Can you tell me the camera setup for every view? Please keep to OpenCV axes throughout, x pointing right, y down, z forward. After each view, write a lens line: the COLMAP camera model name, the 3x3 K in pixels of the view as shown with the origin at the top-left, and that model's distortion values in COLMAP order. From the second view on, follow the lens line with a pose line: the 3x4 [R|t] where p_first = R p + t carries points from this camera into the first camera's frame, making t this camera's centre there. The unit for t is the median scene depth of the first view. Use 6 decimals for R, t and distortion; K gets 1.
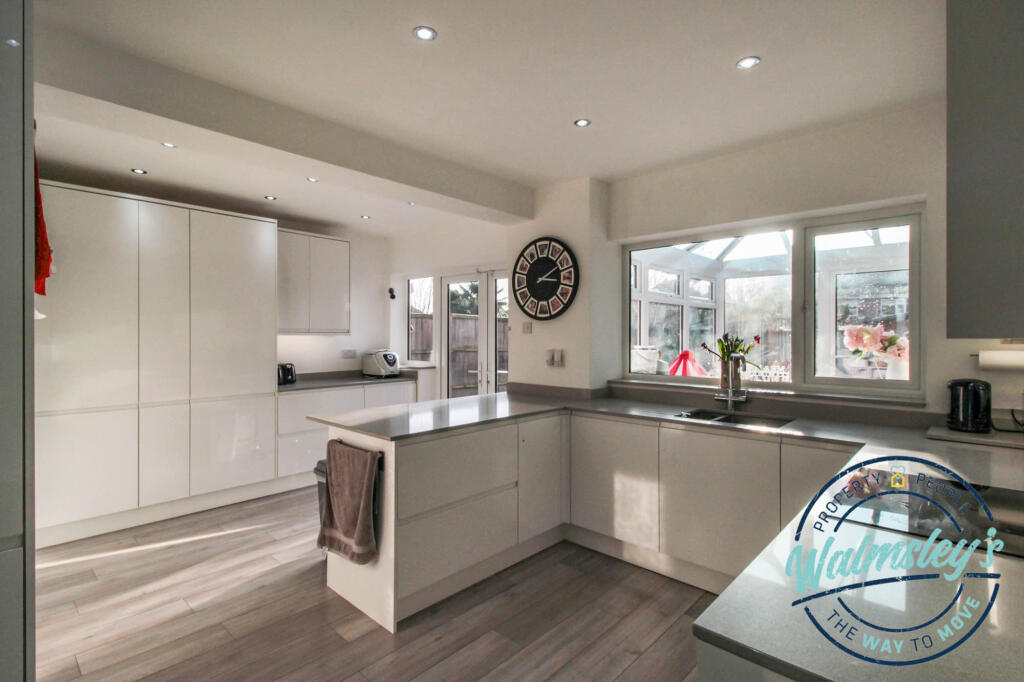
lens RADIAL K [[487.1, 0, 513.1], [0, 487.1, 338.3], [0, 0, 1]] dist [0.003126, 0.000217]
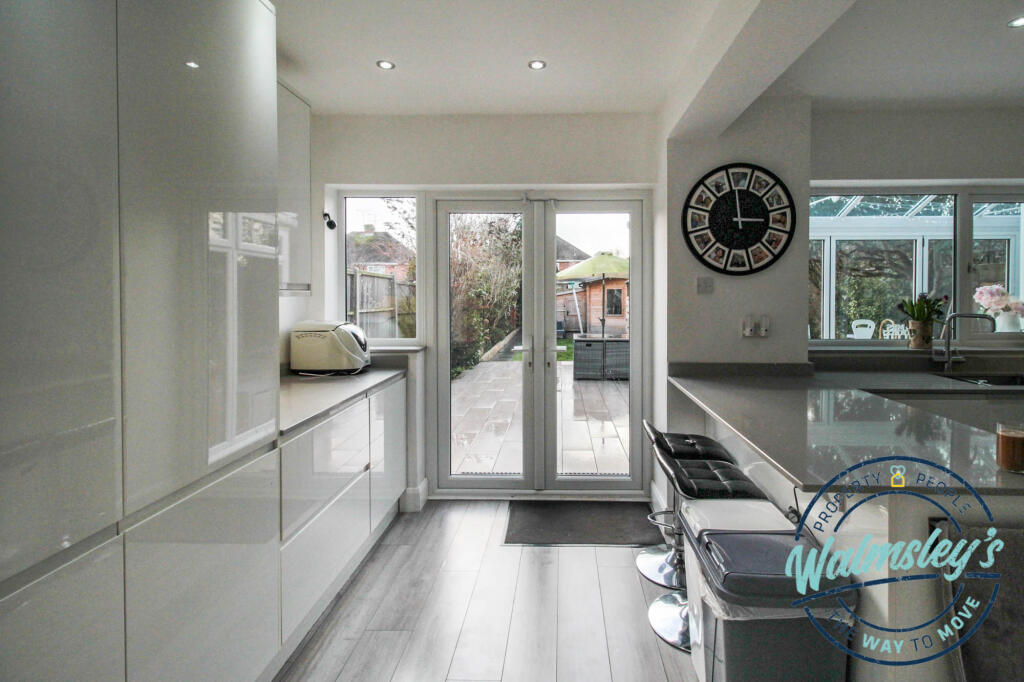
lens RADIAL K [[487.1, 0, 535.6], [0, 487.1, 294.8], [0, 0, 1]] dist [0.003126, 0.000217]
pose [[0.763819, -0.005223, 0.645409, -0.650486], [0.003689, 0.999986, 0.003728, -0.011958], [-0.645420, -0.000467, 0.763828, 0.637530]]
